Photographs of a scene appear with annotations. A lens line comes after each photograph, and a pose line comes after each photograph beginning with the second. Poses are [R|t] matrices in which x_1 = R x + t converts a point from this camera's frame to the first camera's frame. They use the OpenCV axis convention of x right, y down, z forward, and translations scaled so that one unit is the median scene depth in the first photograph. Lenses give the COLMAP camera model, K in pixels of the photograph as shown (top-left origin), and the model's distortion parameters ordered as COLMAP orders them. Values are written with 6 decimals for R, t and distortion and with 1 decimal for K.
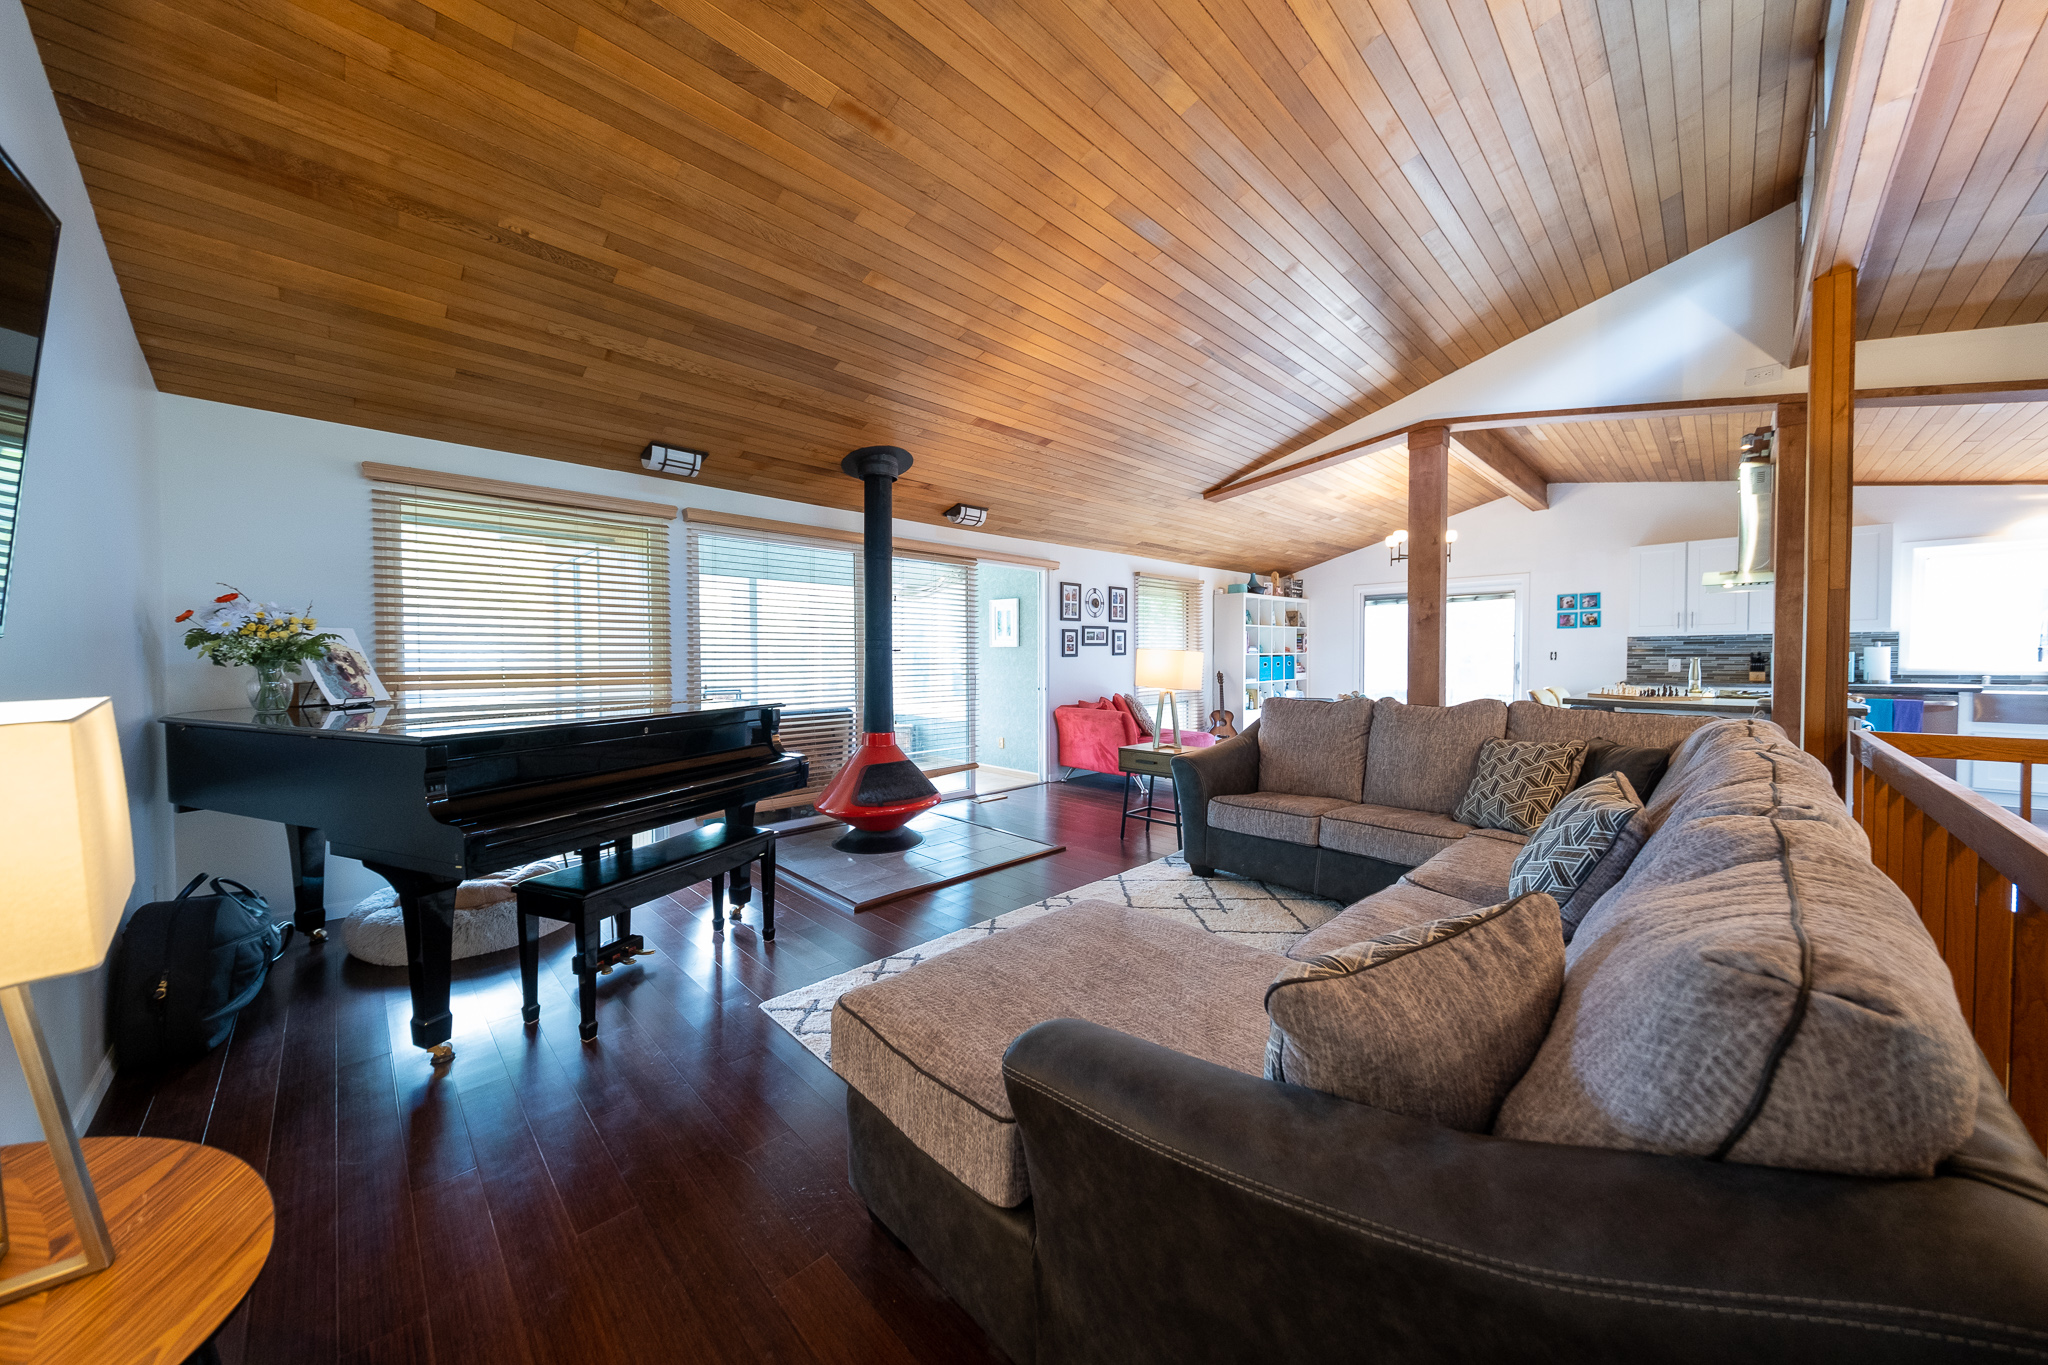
lens RADIAL K [[698.0, 0, 1016.4], [0, 698.0, 677.0], [0, 0, 1]] dist [-0.000441, -0.000081]
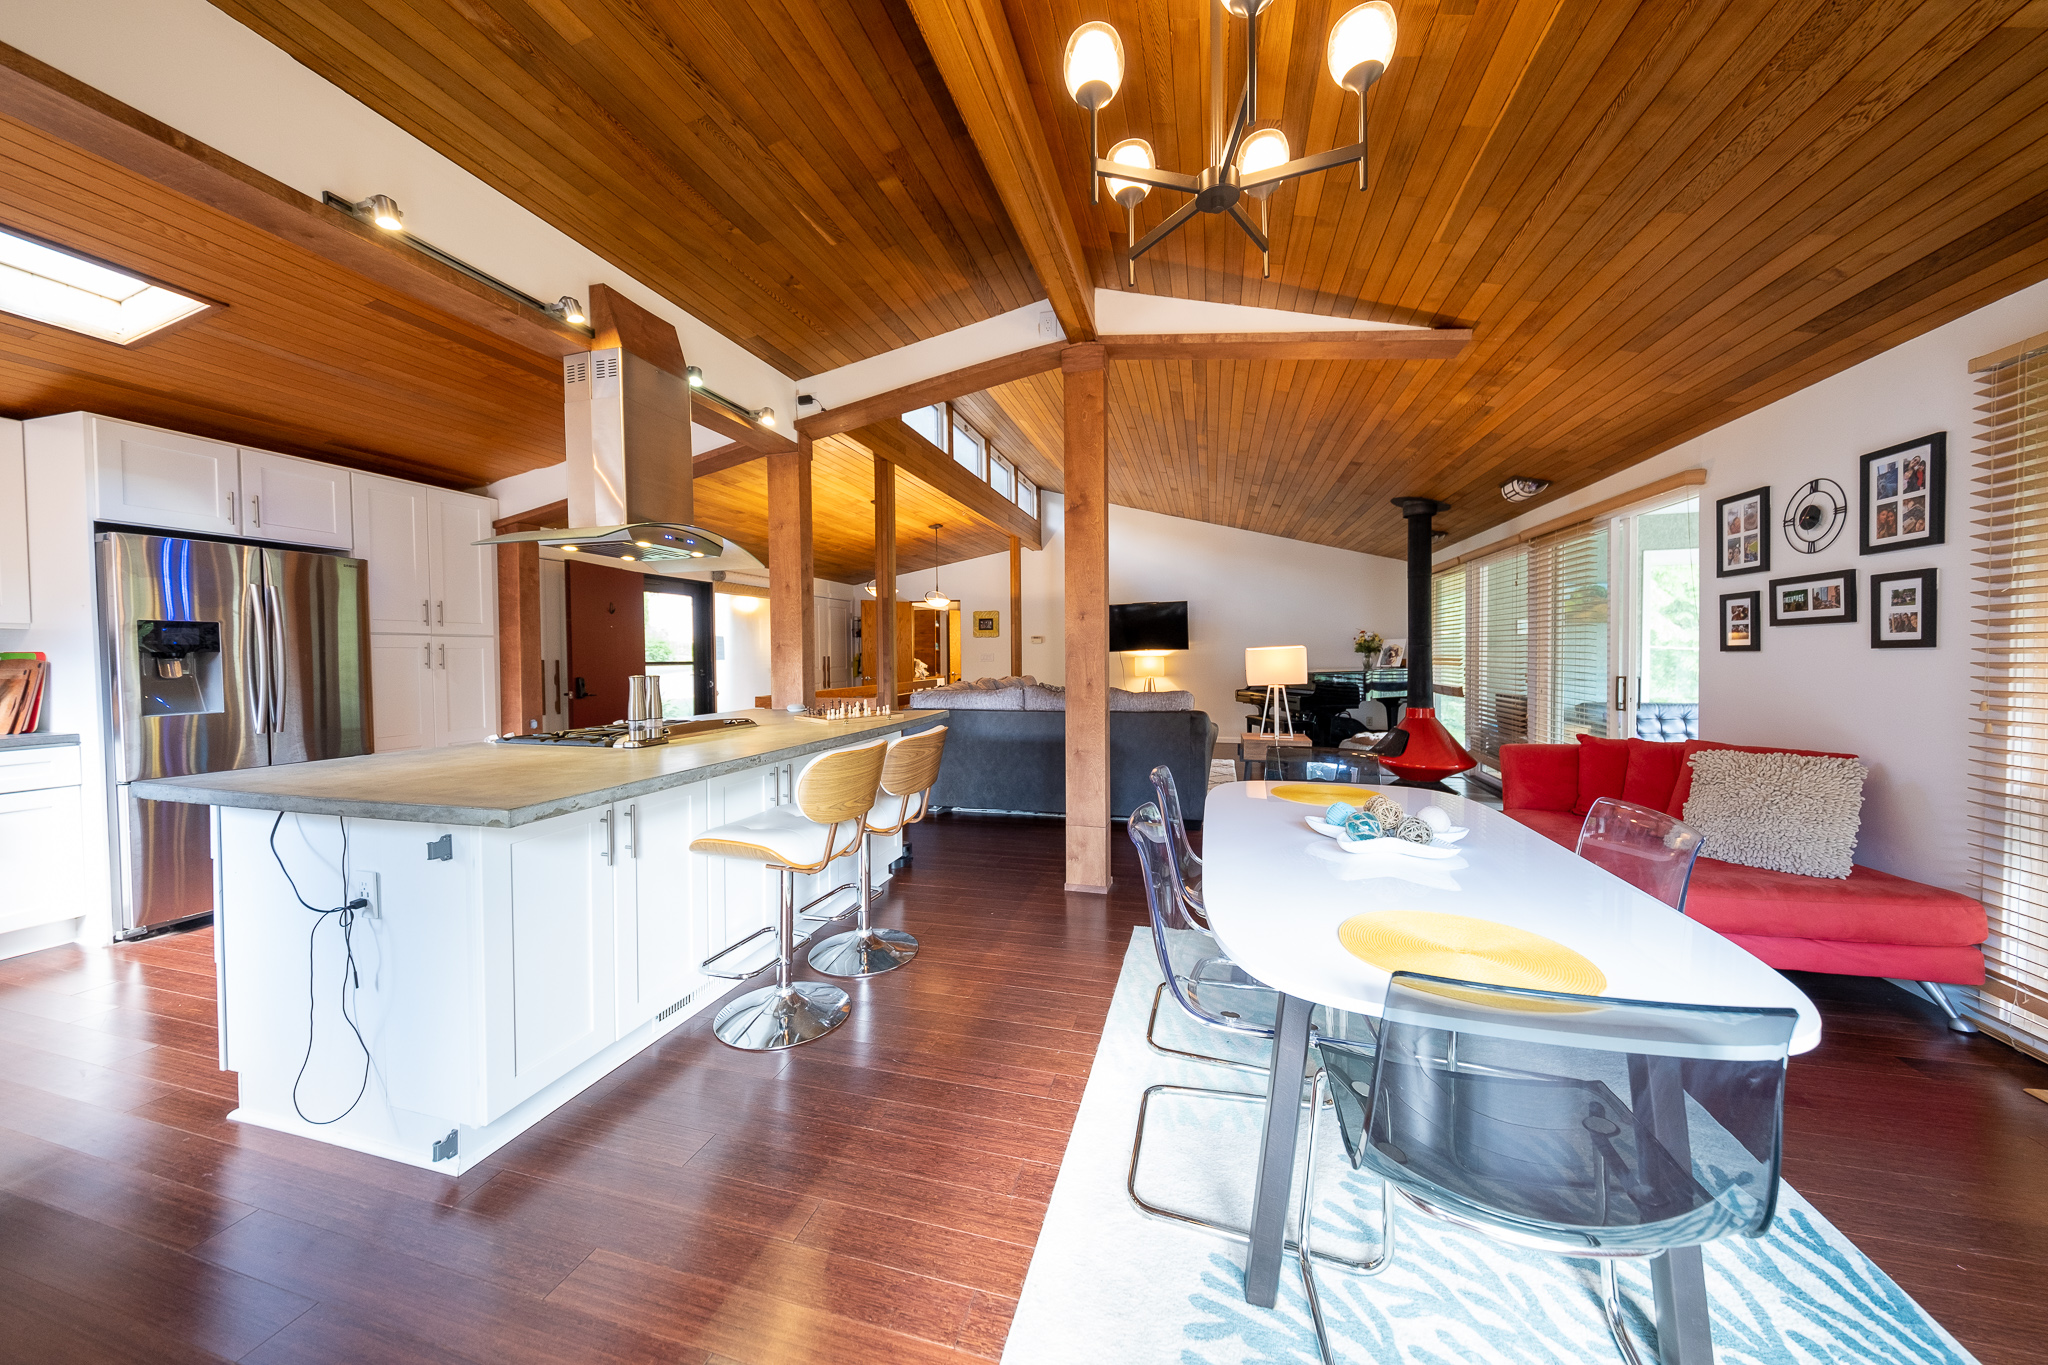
lens RADIAL K [[687.4, 0, 1016.5], [0, 687.4, 672.9], [0, 0, 1]] dist [0.022732, -0.008825]
pose [[-0.867380, 0.028683, -0.496819, 0.695679], [0.000338, 0.998371, 0.057051, -0.038807], [0.497646, 0.049317, -0.865977, 1.098704]]
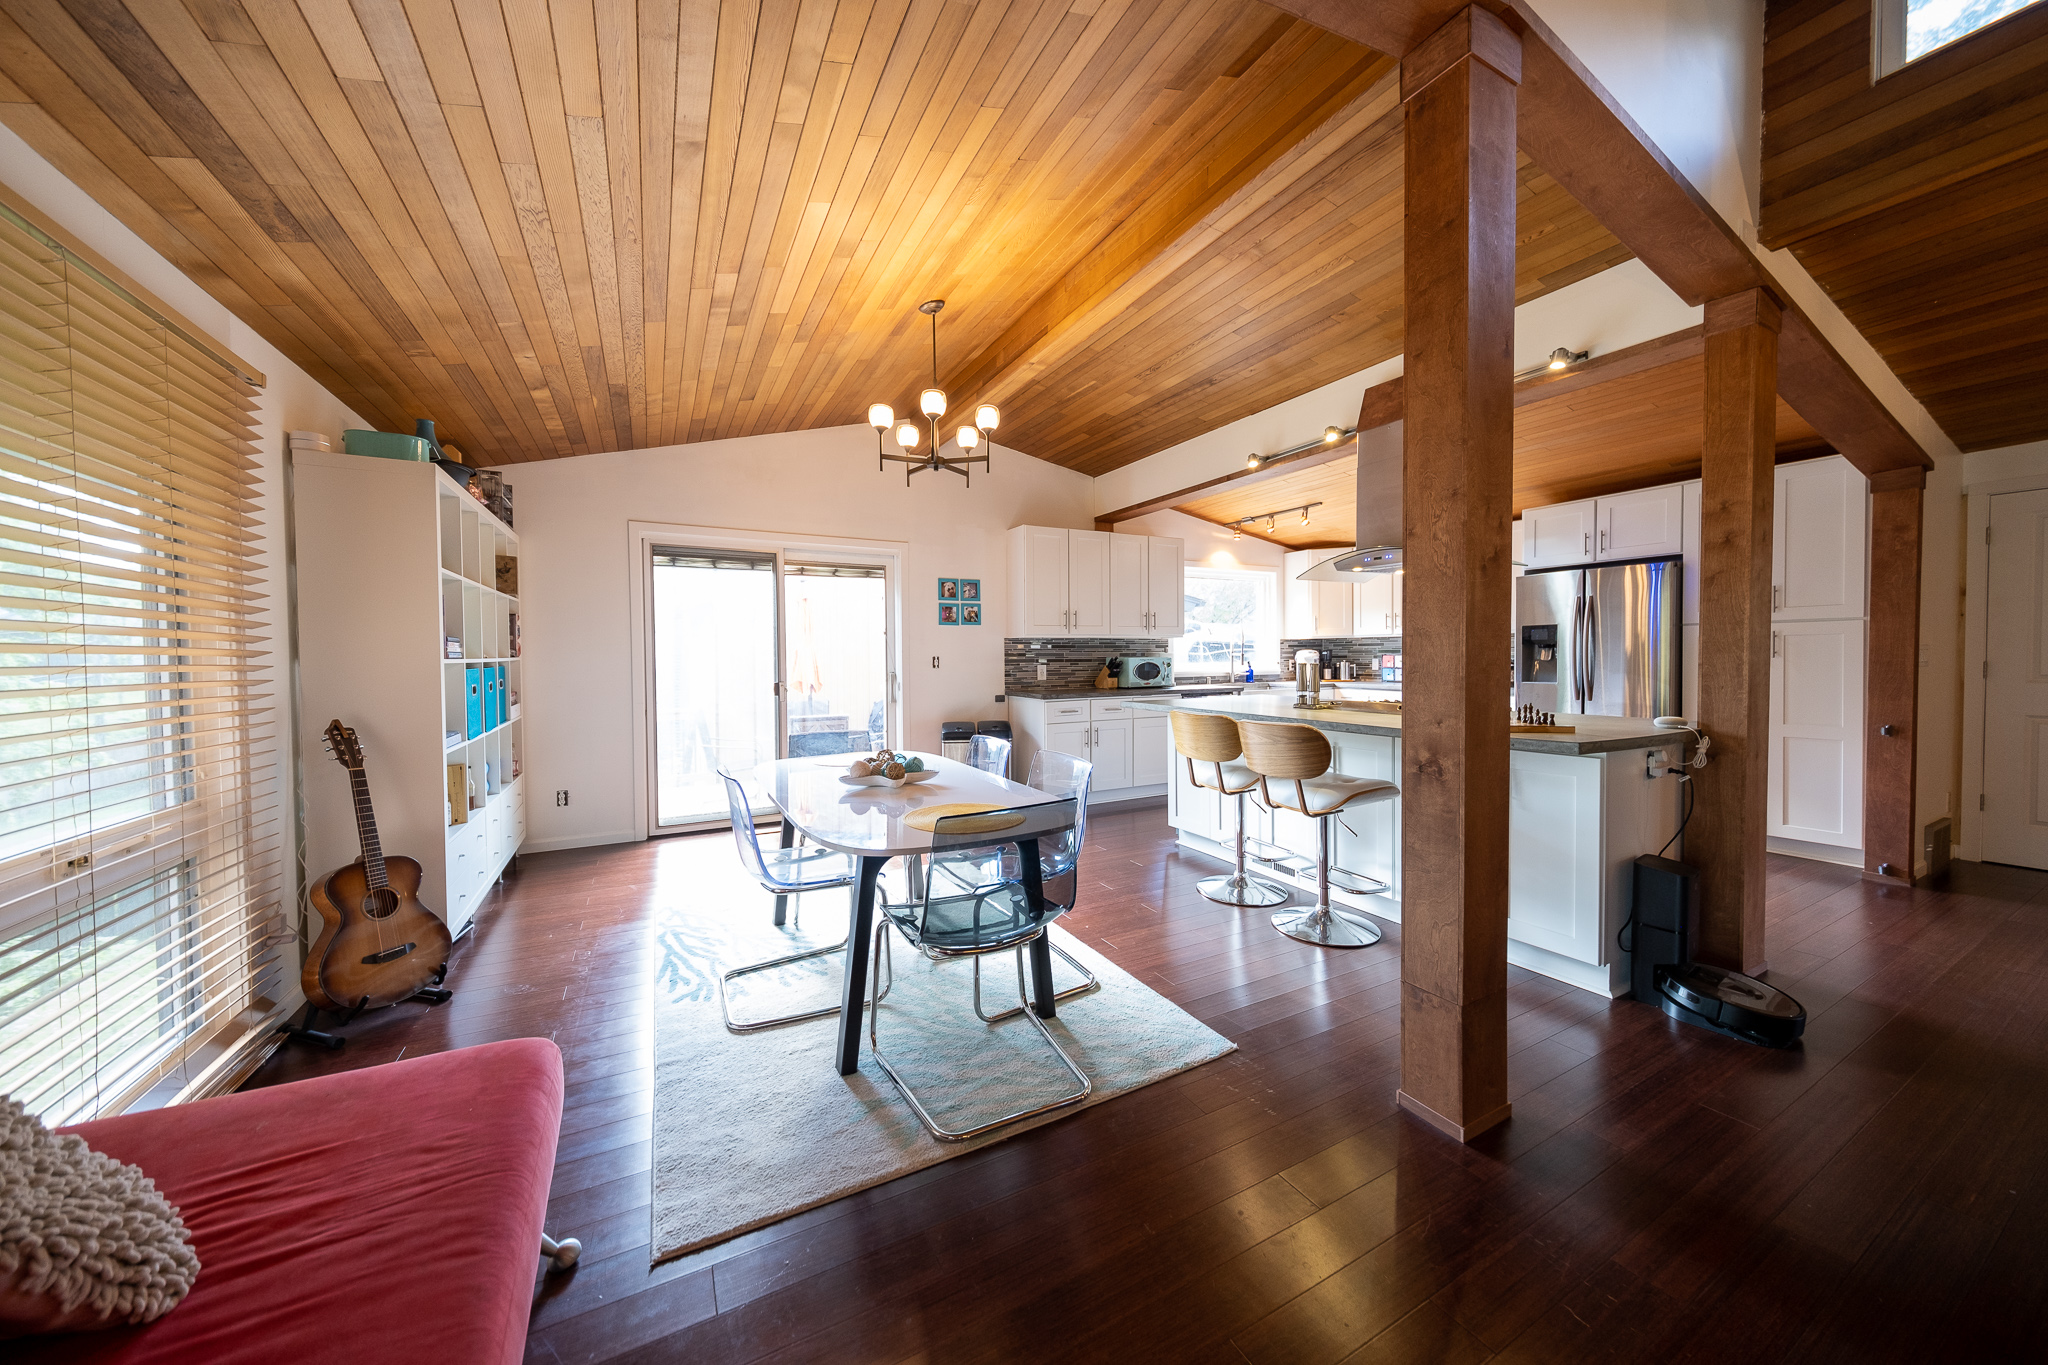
lens RADIAL K [[687.4, 0, 1016.5], [0, 687.4, 672.9], [0, 0, 1]] dist [0.022732, -0.008825]
pose [[0.280449, -0.016698, 0.959724, 0.114122], [0.035063, 0.999360, 0.007141, -0.022721], [-0.959228, 0.031648, 0.280855, 0.772399]]
